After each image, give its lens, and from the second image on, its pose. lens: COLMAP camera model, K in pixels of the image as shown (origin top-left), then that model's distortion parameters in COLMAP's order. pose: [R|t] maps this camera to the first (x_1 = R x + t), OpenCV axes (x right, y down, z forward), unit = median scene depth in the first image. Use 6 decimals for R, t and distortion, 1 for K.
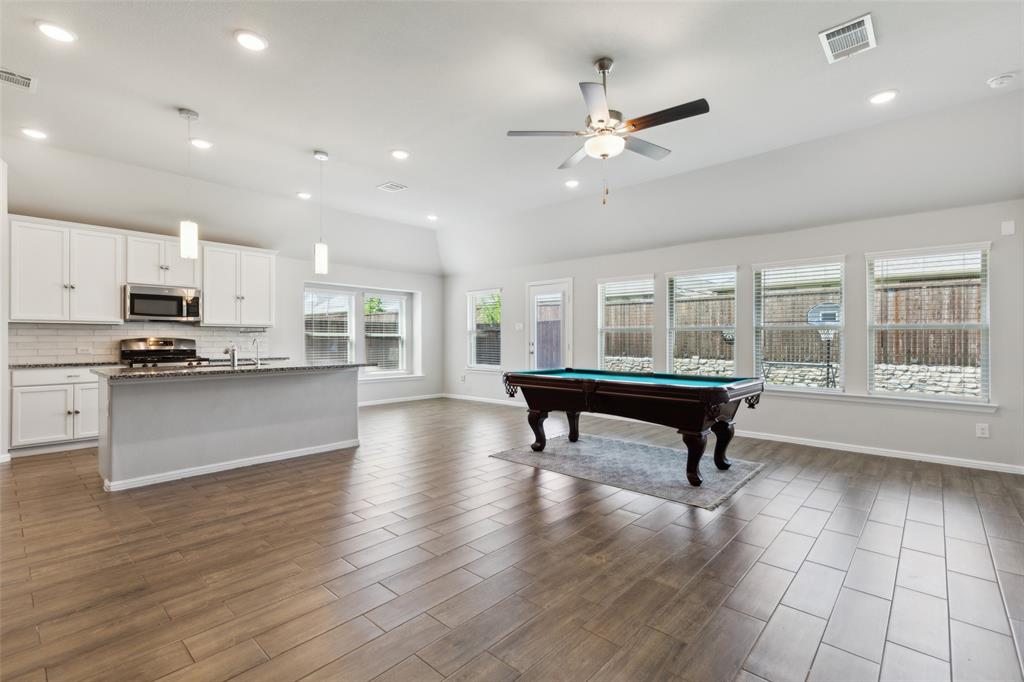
lens RADIAL K [[459.2, 0, 507.1], [0, 459.2, 340.1], [0, 0, 1]] dist [-0.001264, 0.000858]
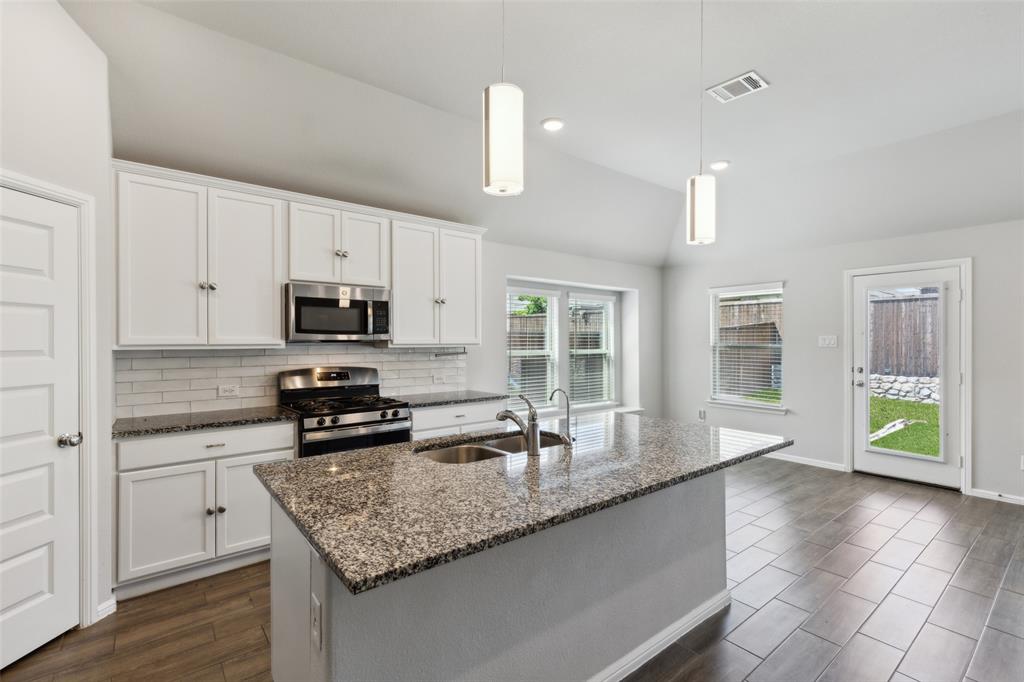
lens RADIAL K [[459.2, 0, 506.0], [0, 459.2, 345.1], [0, 0, 1]] dist [-0.001264, 0.000858]
pose [[0.985510, -0.001263, -0.169611, -0.364338], [0.002102, 0.999986, 0.004765, -0.033368], [0.169603, -0.005053, 0.985499, 0.370466]]
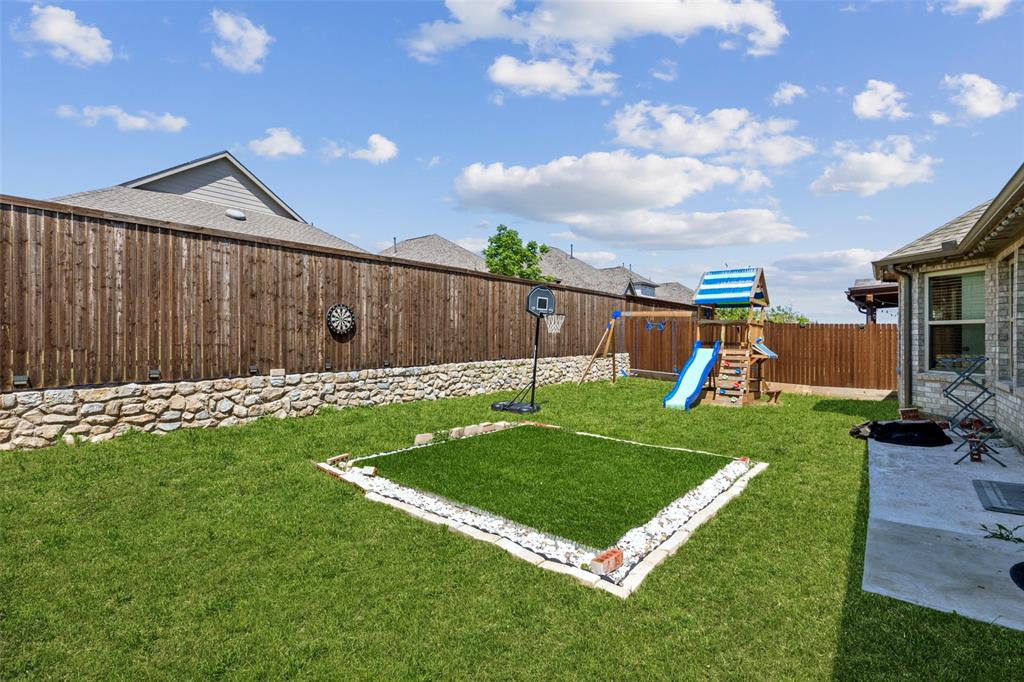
lens RADIAL K [[459.2, 0, 510.8], [0, 459.2, 337.2], [0, 0, 1]] dist [-0.001264, 0.000858]
pose [[-0.064255, -0.003690, 0.997927, -0.123361], [0.001860, 0.999991, 0.003817, 0.004544], [-0.997932, 0.002102, -0.064247, 1.684904]]
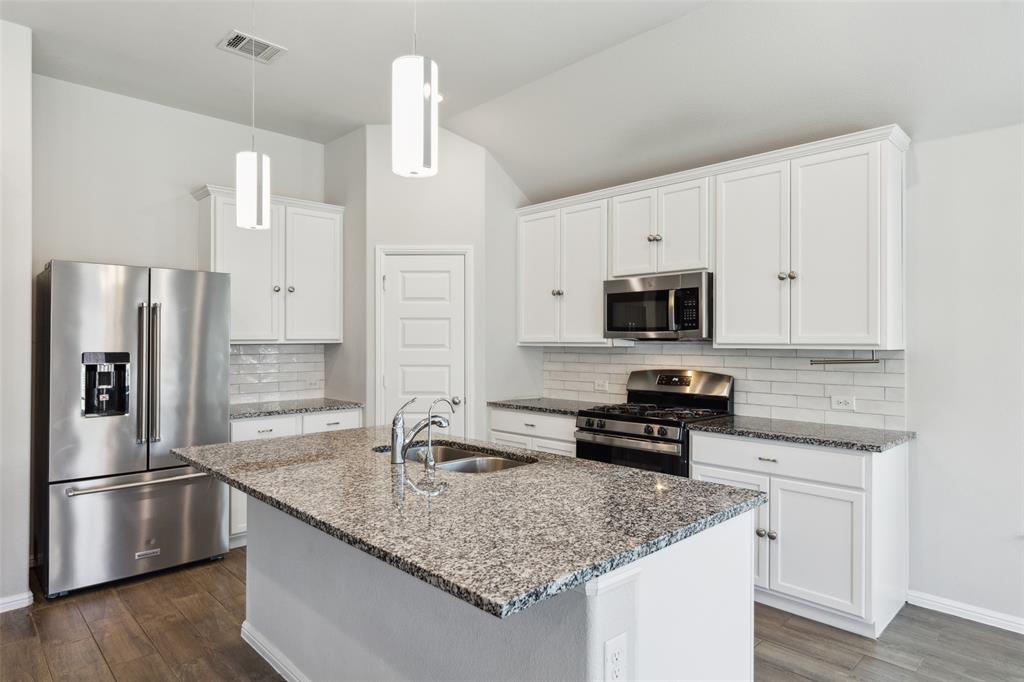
lens RADIAL K [[616.0, 0, 508.7], [0, 616.0, 334.7], [0, 0, 1]] dist [0.028283, 0.000865]
pose [[-0.087225, -0.010852, -0.996130, -0.021910], [-0.003373, 0.999938, -0.010598, -0.033447], [0.996183, 0.002436, -0.087256, 0.764816]]
